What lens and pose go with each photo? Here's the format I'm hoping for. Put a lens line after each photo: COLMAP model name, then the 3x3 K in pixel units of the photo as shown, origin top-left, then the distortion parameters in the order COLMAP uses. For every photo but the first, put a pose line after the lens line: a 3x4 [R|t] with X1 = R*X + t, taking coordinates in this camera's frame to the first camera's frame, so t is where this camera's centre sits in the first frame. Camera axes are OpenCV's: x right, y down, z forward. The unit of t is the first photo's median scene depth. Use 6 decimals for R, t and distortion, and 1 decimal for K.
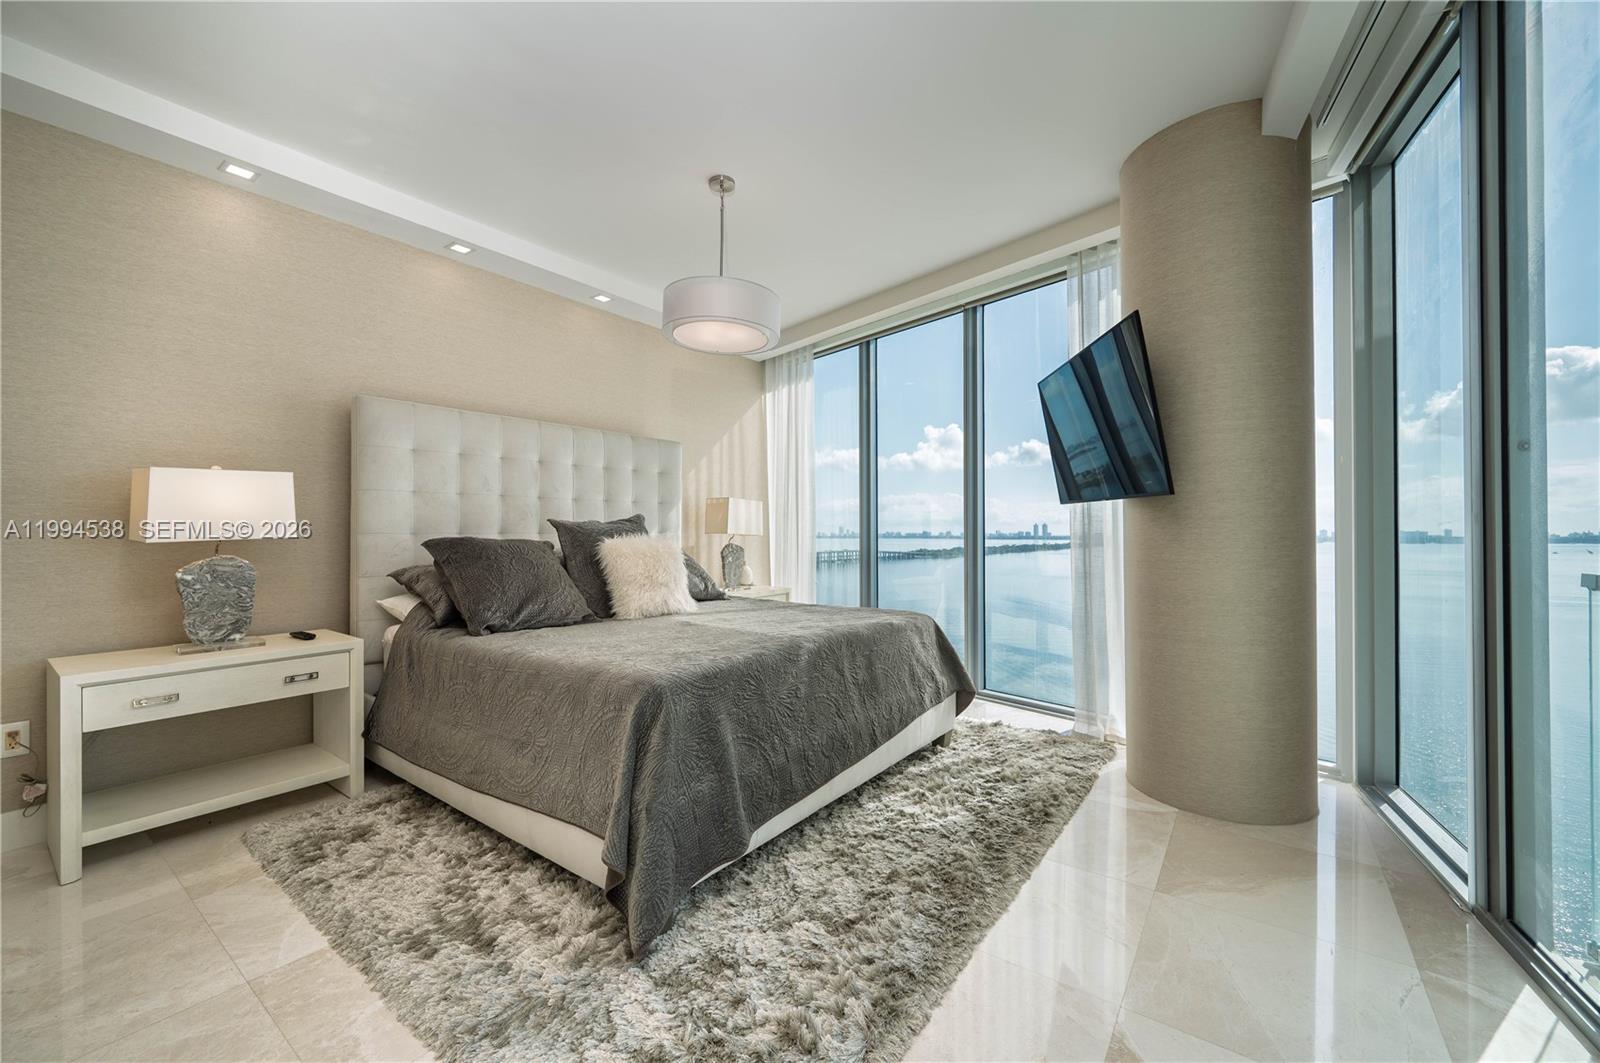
lens RADIAL K [[629.2, 0, 797.8], [0, 629.2, 523.6], [0, 0, 1]] dist [-0.000757, -0.000040]
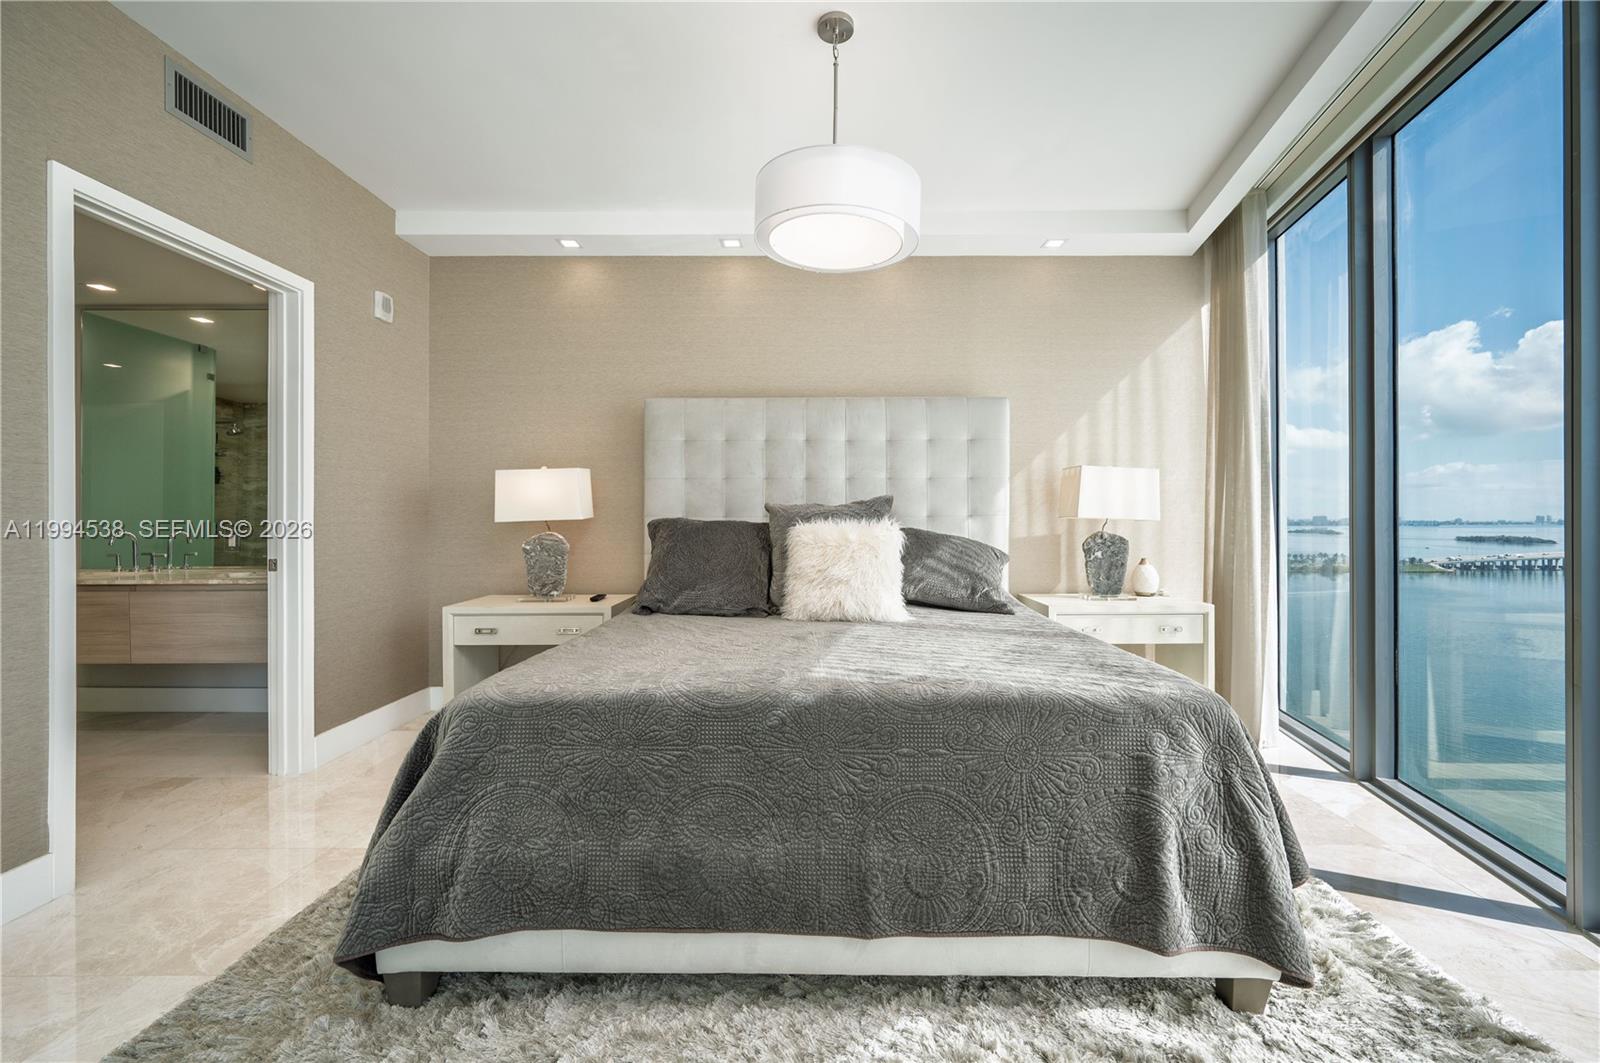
lens RADIAL K [[637.6, 0, 791.0], [0, 637.6, 512.1], [0, 0, 1]] dist [-0.001288, -0.000177]
pose [[0.593382, -0.004138, -0.804910, 0.390426], [0.009916, 0.999948, 0.002170, 0.007424], [0.804860, -0.009269, 0.593393, 0.471628]]
